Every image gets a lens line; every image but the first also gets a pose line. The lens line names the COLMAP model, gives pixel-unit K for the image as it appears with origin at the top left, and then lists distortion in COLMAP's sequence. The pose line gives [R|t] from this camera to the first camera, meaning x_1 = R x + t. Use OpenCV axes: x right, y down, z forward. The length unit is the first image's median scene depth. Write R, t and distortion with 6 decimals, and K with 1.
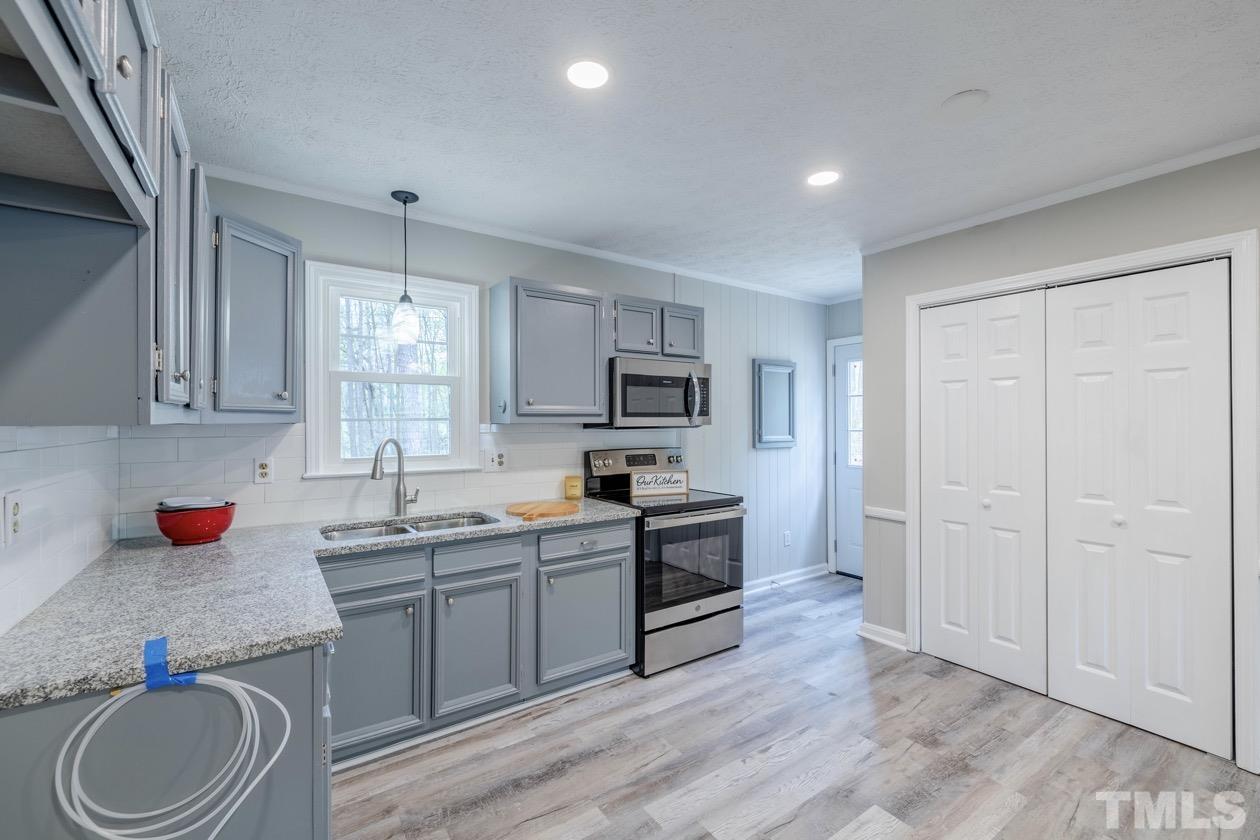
lens RADIAL K [[535.7, 0, 633.5], [0, 535.7, 417.8], [0, 0, 1]] dist [0.001414, -0.001468]
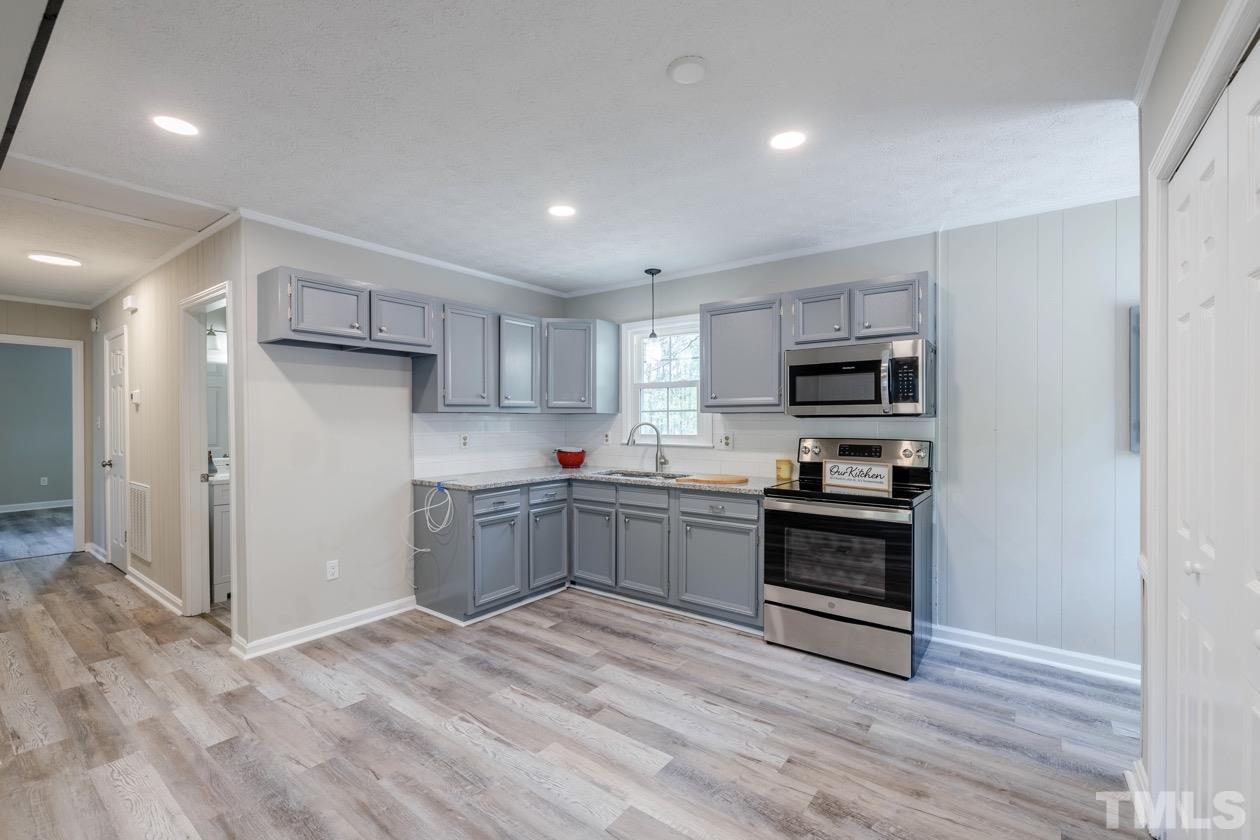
lens RADIAL K [[535.7, 0, 624.5], [0, 535.7, 421.1], [0, 0, 1]] dist [0.001414, -0.001468]
pose [[0.314178, -0.001561, -0.949363, 1.046198], [0.000545, 0.999999, -0.001464, 0.036285], [0.949364, -0.000057, 0.314178, 0.412372]]
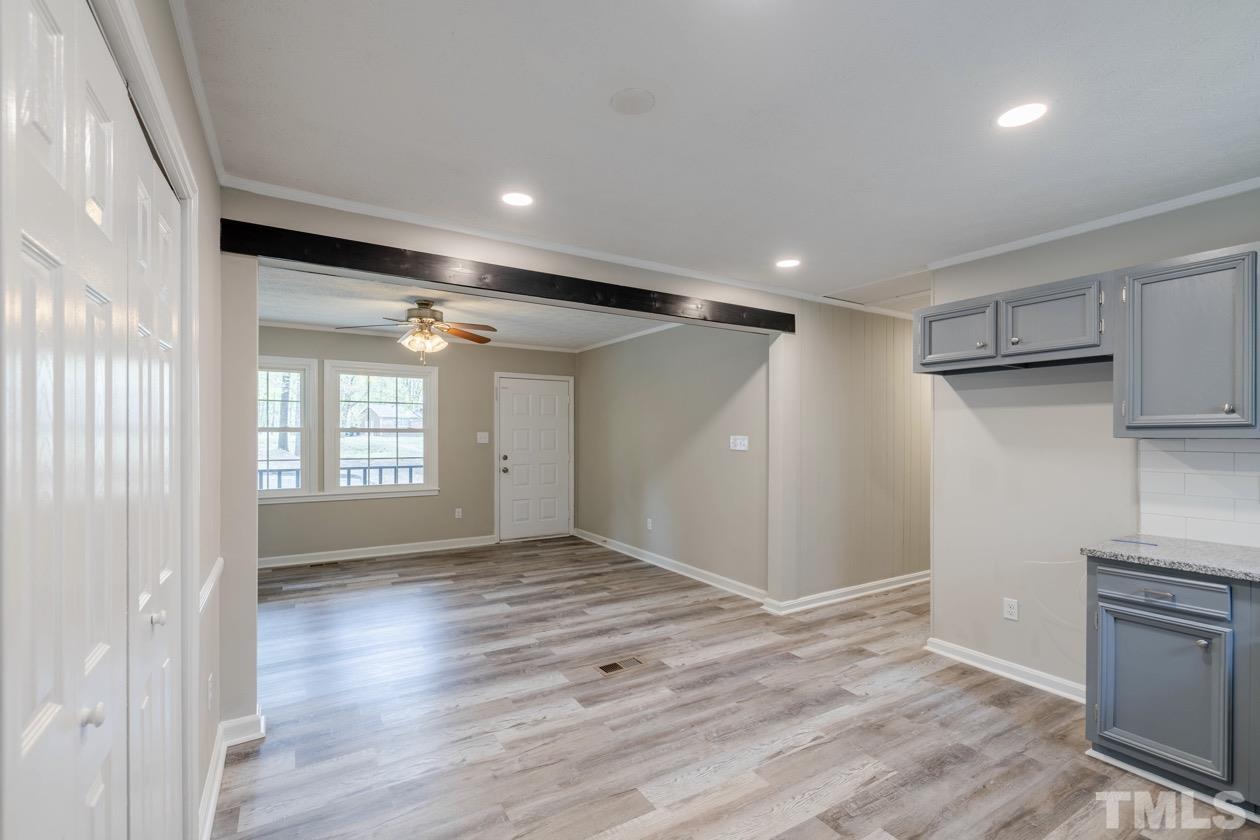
lens RADIAL K [[535.7, 0, 648.6], [0, 535.7, 434.5], [0, 0, 1]] dist [0.001414, -0.001468]
pose [[-0.999862, -0.008365, 0.014324, 0.413237], [-0.008475, 0.999935, -0.007655, 0.017892], [-0.014259, -0.007775, -0.999868, 1.343230]]
